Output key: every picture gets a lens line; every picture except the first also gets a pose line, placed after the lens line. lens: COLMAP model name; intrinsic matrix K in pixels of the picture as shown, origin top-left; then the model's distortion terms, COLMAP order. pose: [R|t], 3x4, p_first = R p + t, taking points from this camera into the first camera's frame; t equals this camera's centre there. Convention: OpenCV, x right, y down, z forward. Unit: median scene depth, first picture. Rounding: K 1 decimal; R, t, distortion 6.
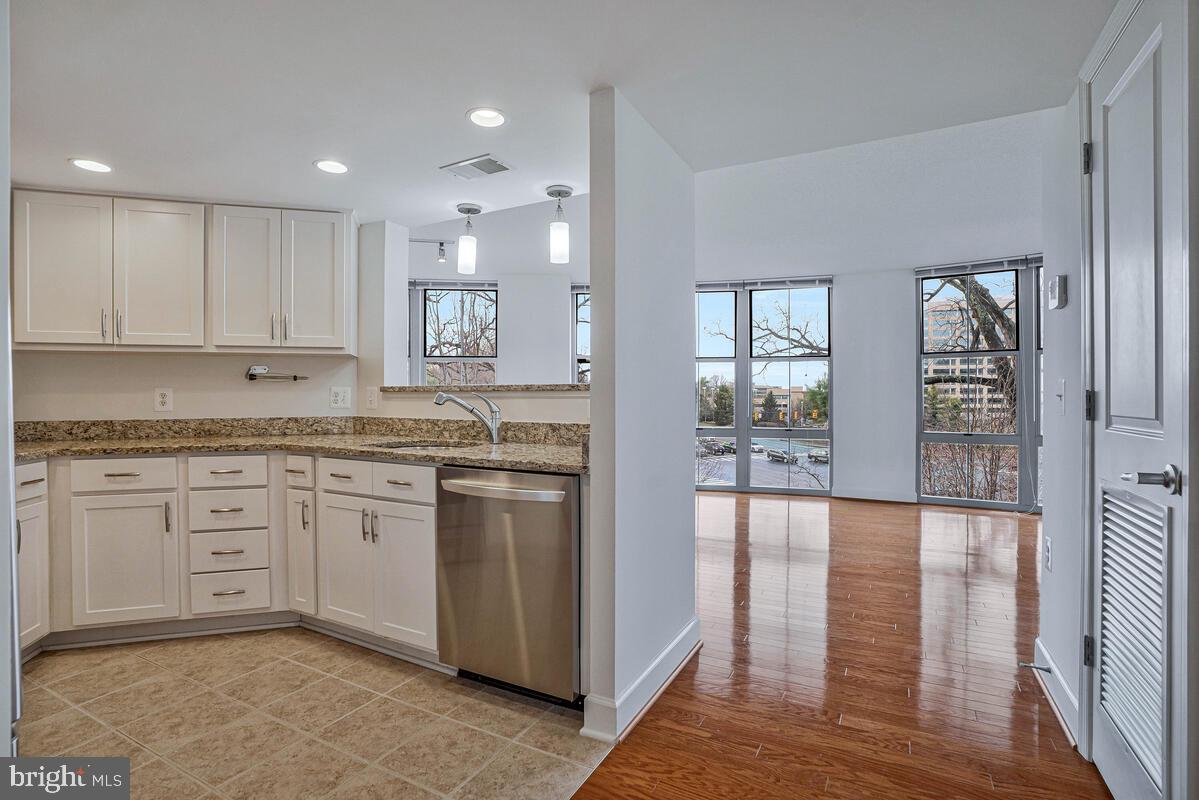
lens RADIAL K [[597.7, 0, 583.5], [0, 597.7, 379.1], [0, 0, 1]] dist [-0.059599, 0.029917]
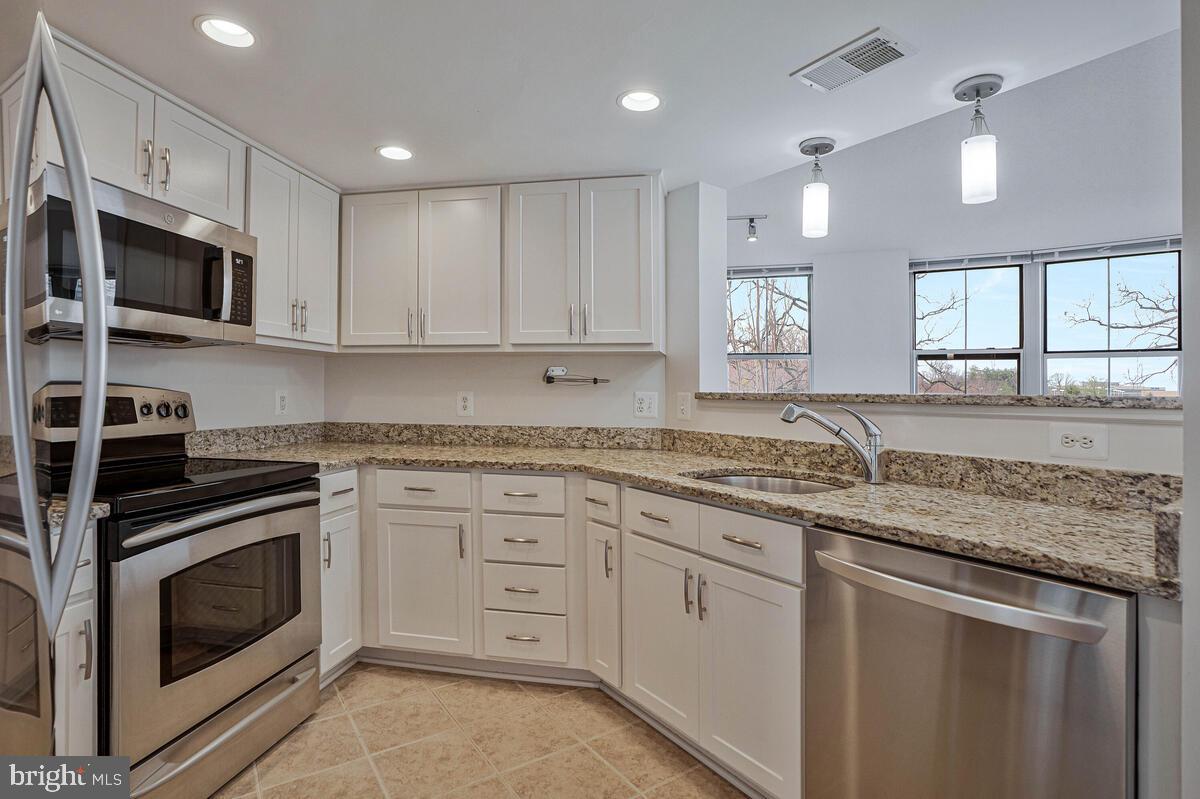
lens RADIAL K [[581.0, 0, 586.3], [0, 581.0, 386.5], [0, 0, 1]] dist [-0.072044, 0.027414]
pose [[0.896106, 0.008512, -0.443758, -0.151473], [-0.000353, 0.999829, 0.018465, -0.010416], [0.443840, -0.016390, 0.895956, 0.287980]]
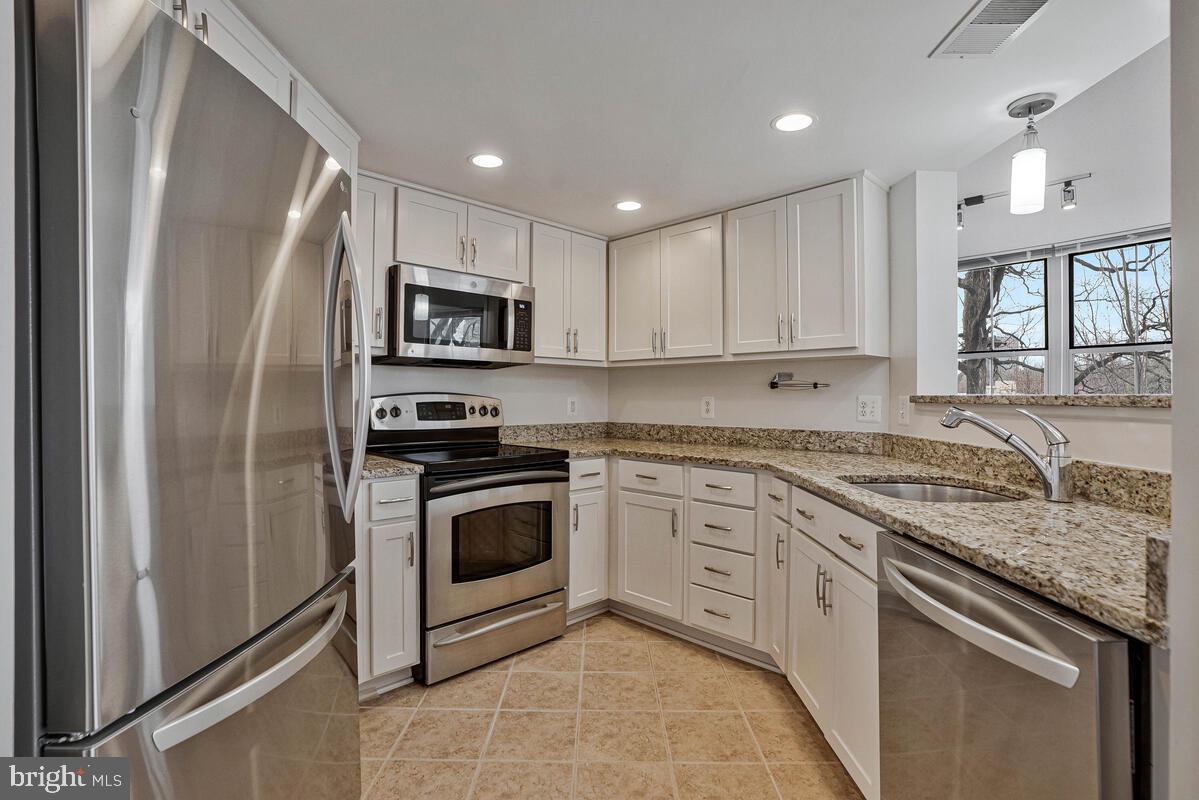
lens RADIAL K [[567.9, 0, 588.7], [0, 567.9, 389.0], [0, 0, 1]] dist [-0.067819, 0.024044]
pose [[0.467430, -0.006362, -0.884007, 0.099127], [0.022904, 0.999726, 0.004916, -0.009349], [0.883733, -0.022545, 0.467448, 0.368168]]
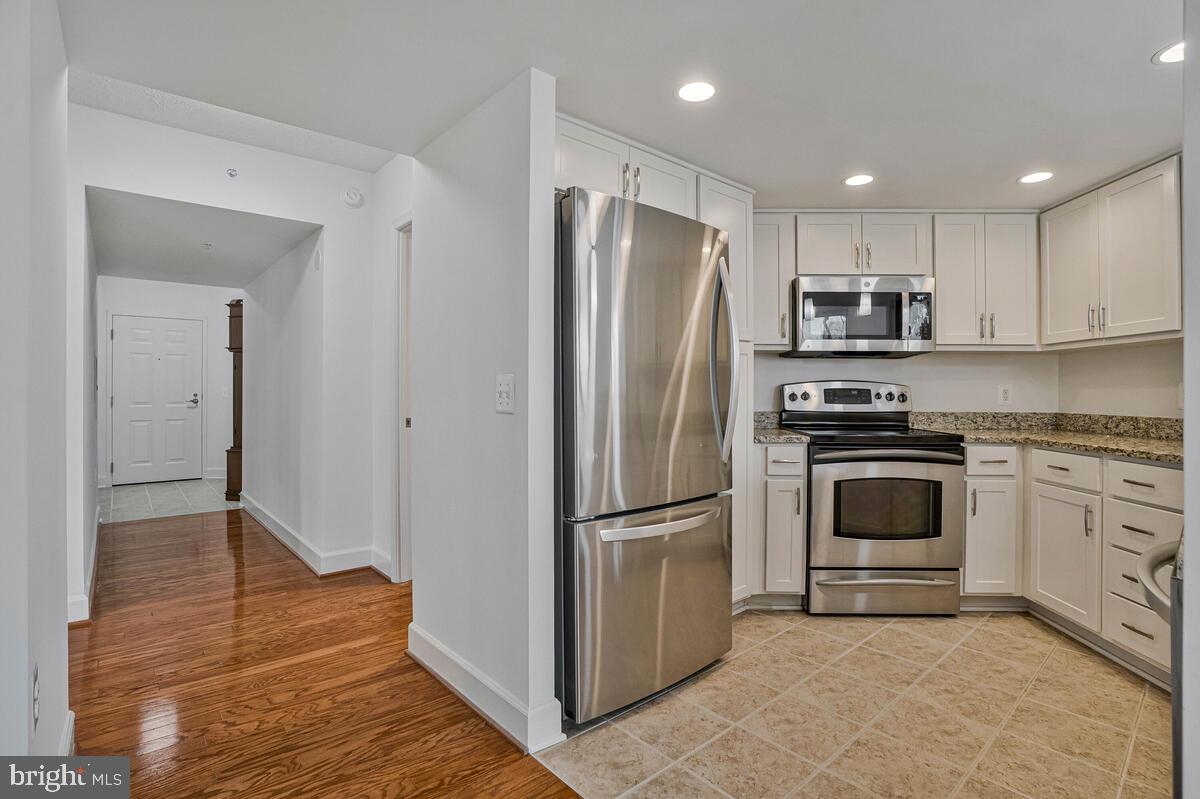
lens RADIAL K [[576.8, 0, 629.9], [0, 576.8, 385.0], [0, 0, 1]] dist [0.021412, 0.000350]
pose [[-0.285882, -0.006290, -0.958244, 0.369604], [0.027060, 0.999527, -0.014635, 0.011934], [0.957883, -0.030114, -0.285577, 0.524889]]
